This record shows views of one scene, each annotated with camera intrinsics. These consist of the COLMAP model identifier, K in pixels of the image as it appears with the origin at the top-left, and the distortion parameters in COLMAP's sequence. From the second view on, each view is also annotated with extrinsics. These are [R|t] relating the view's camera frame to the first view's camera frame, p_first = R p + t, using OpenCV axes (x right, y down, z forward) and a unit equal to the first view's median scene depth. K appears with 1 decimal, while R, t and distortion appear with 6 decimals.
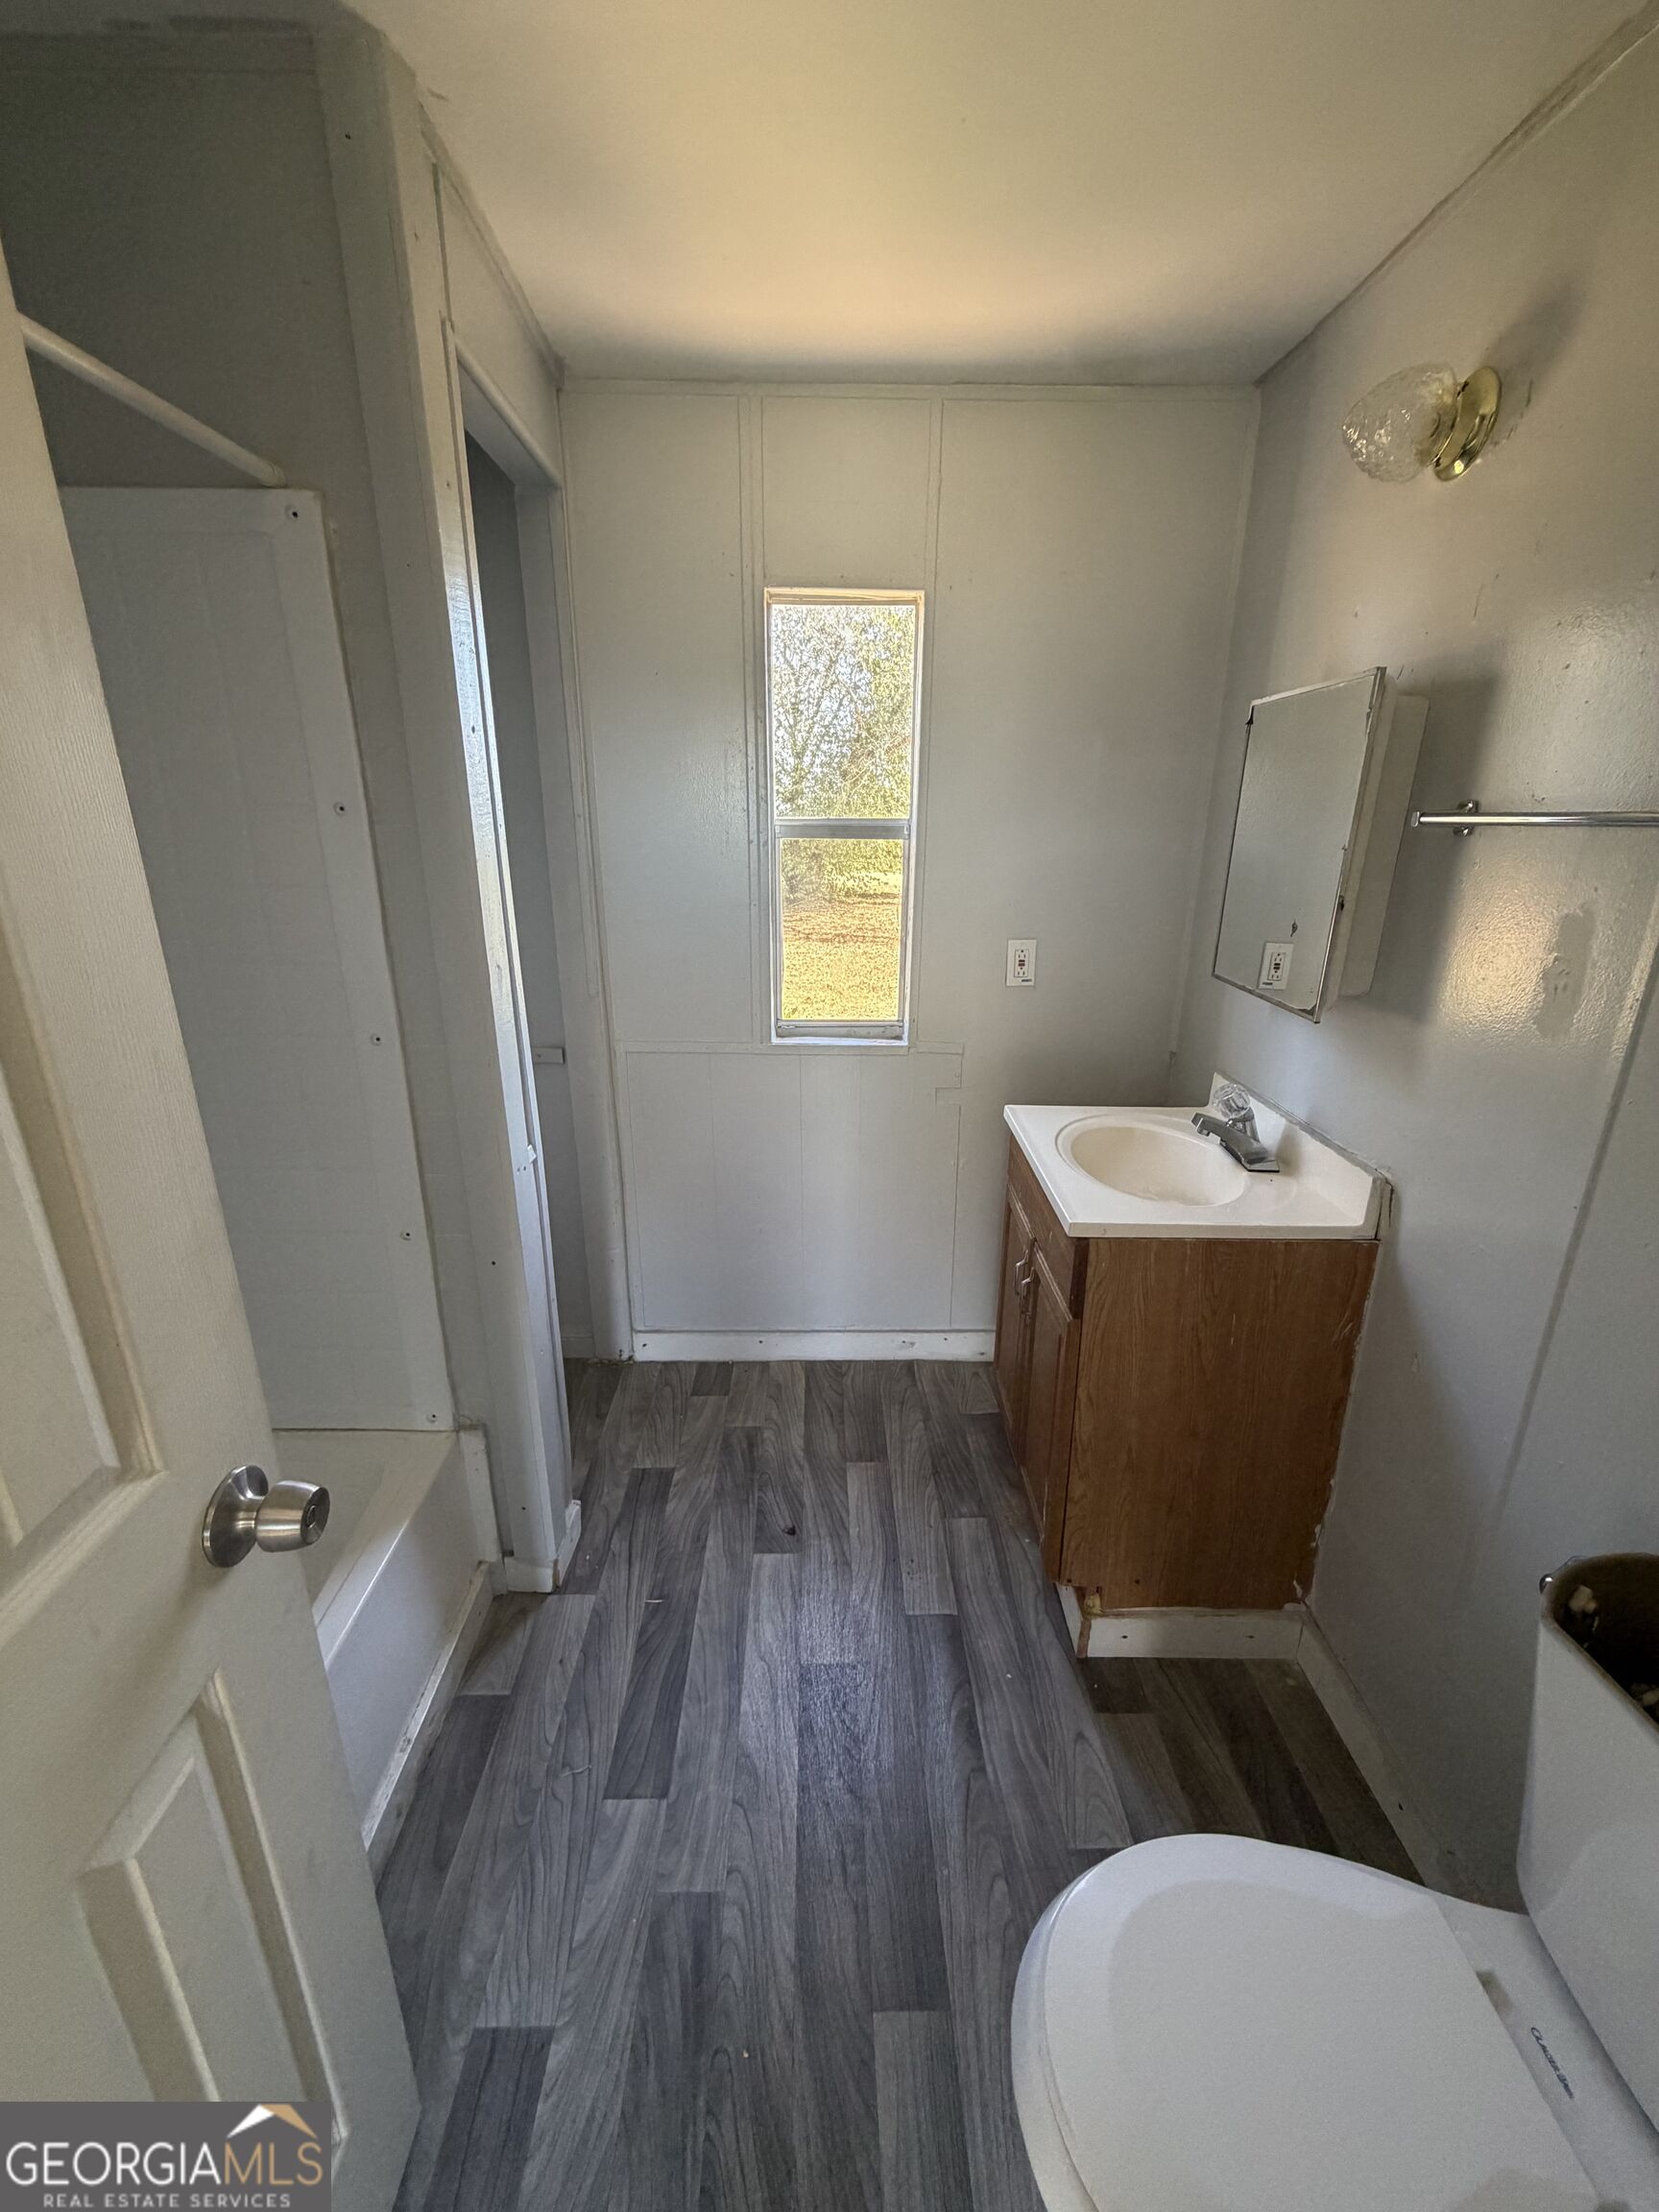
lens RADIAL K [[873.1, 0, 829.5], [0, 873.1, 1106.0], [0, 0, 1]] dist [-0.009285, 0.000158]
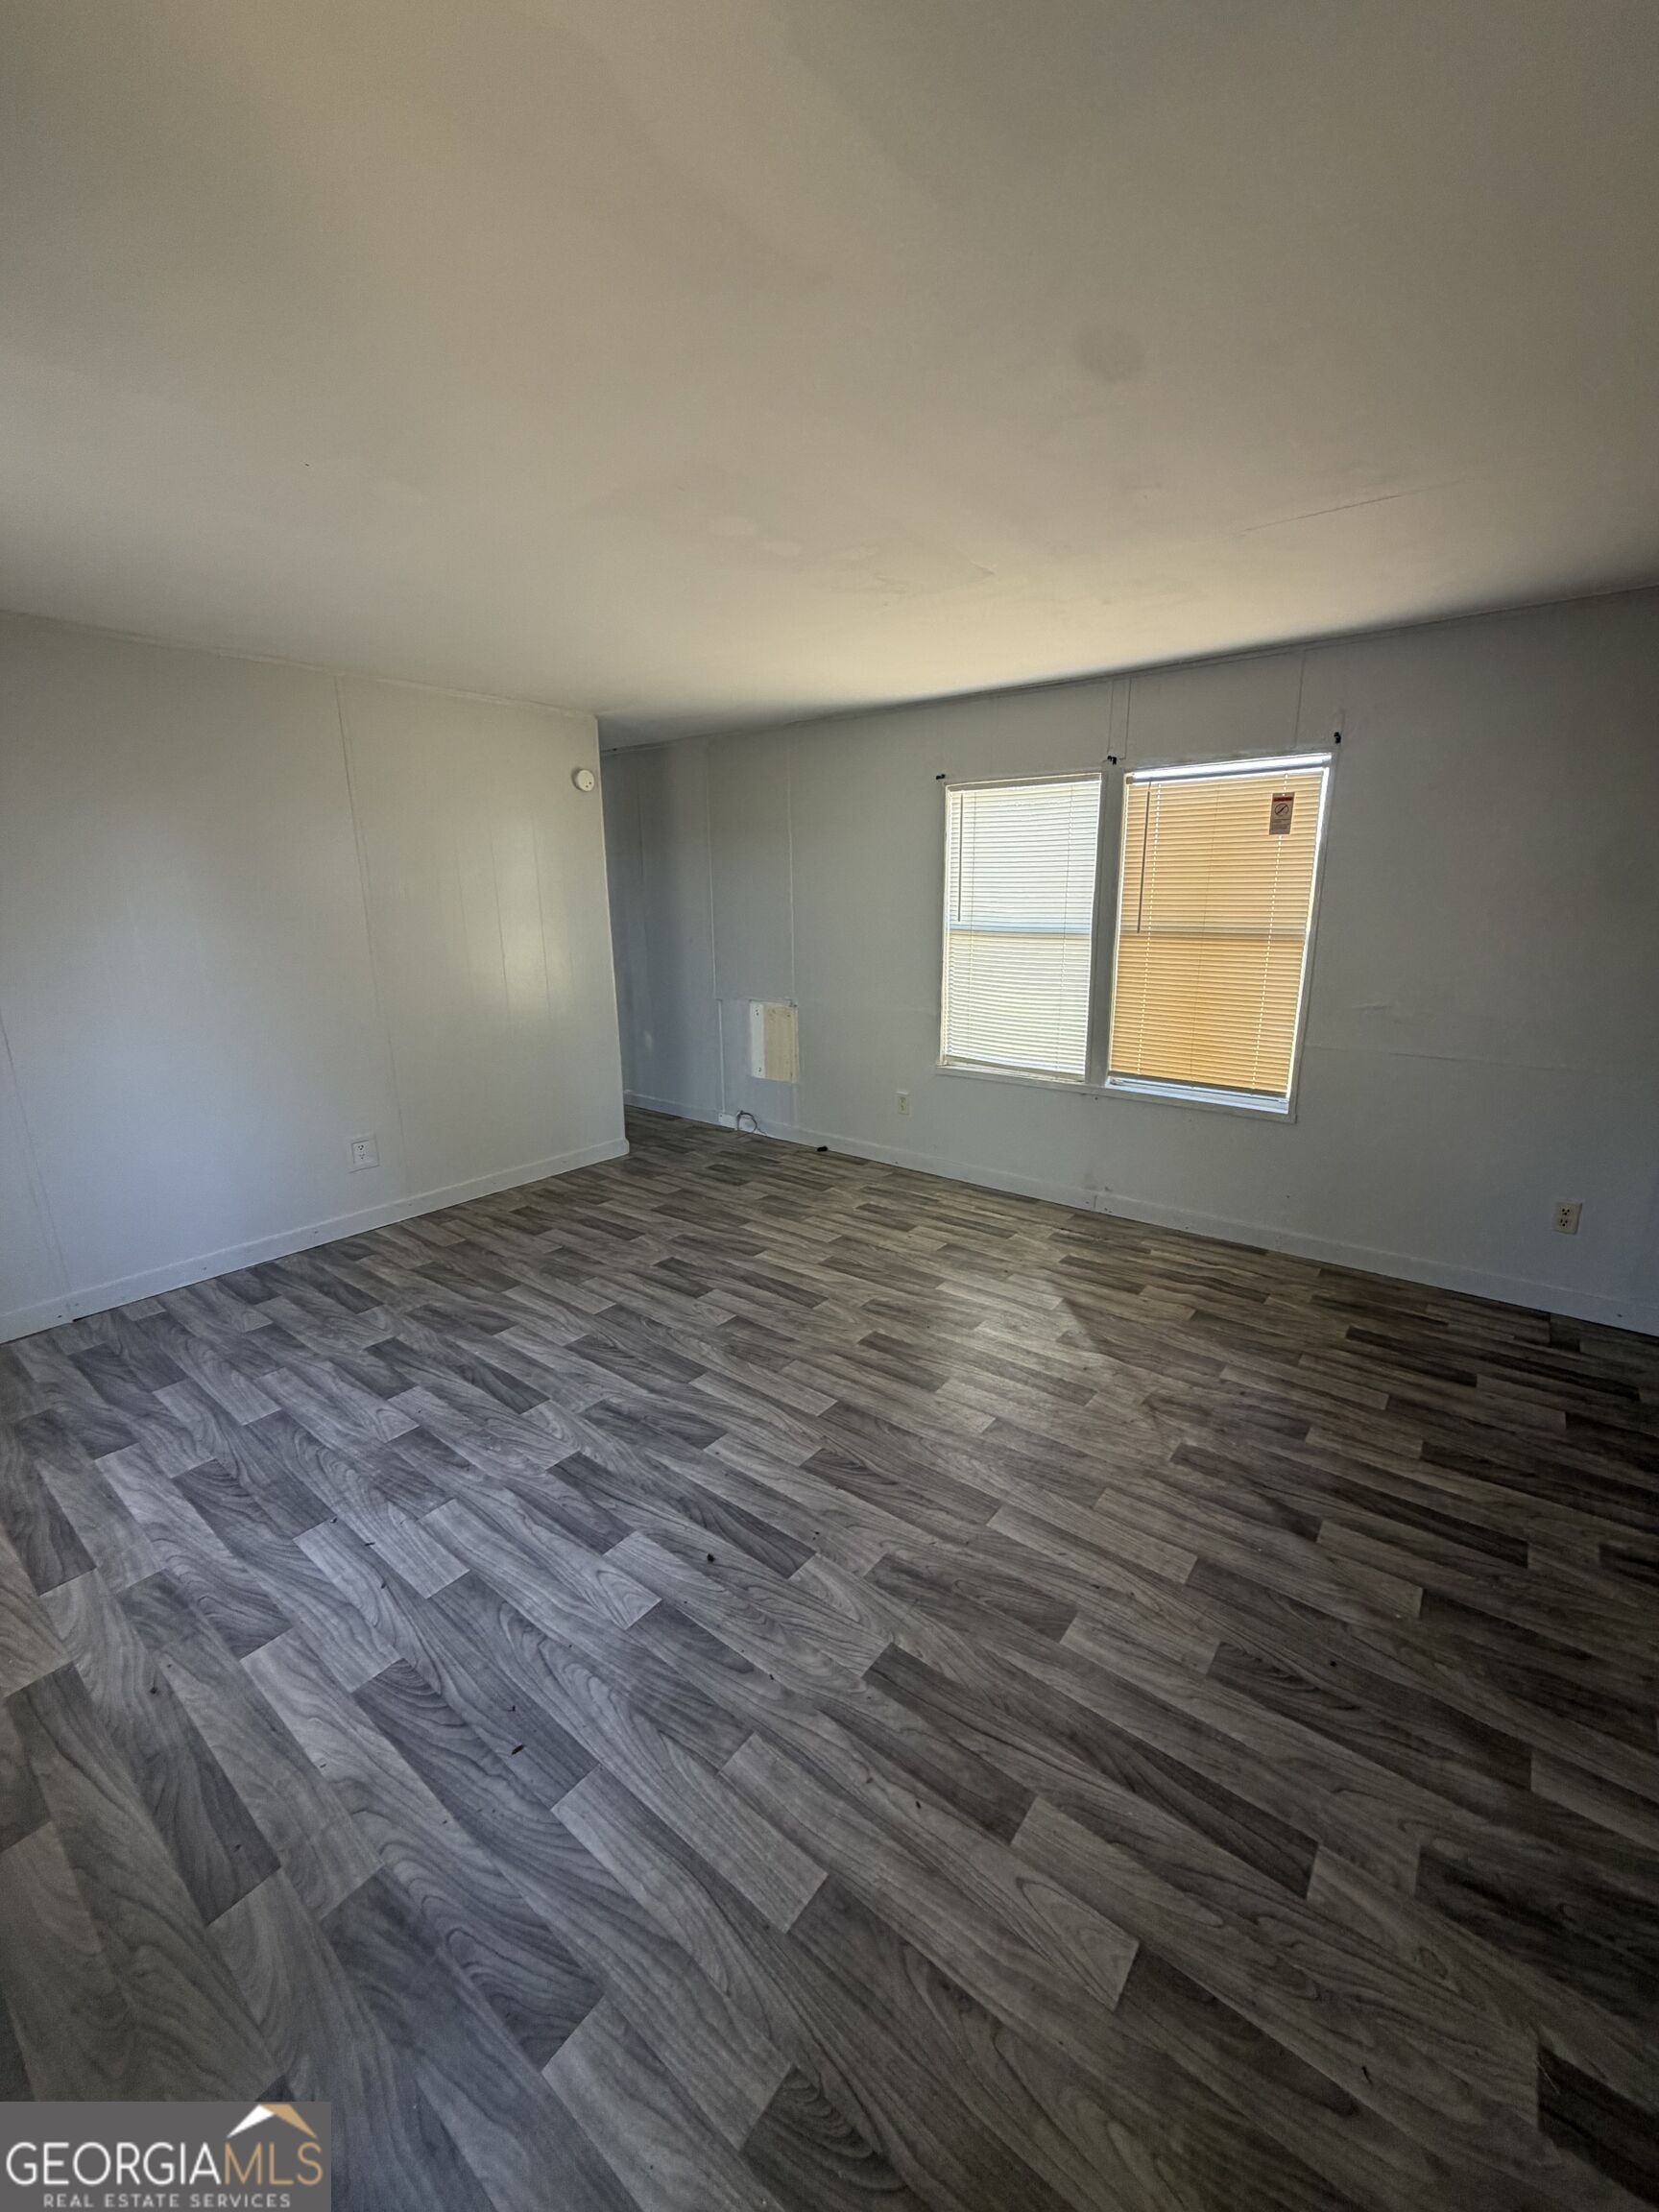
lens RADIAL K [[873.1, 0, 829.5], [0, 873.1, 1106.0], [0, 0, 1]] dist [-0.009285, 0.000158]
pose [[0.627748, -0.215958, 0.747860, -0.311159], [0.269505, 0.961623, 0.051466, 0.071361], [-0.730273, 0.169244, 0.661859, -0.232595]]
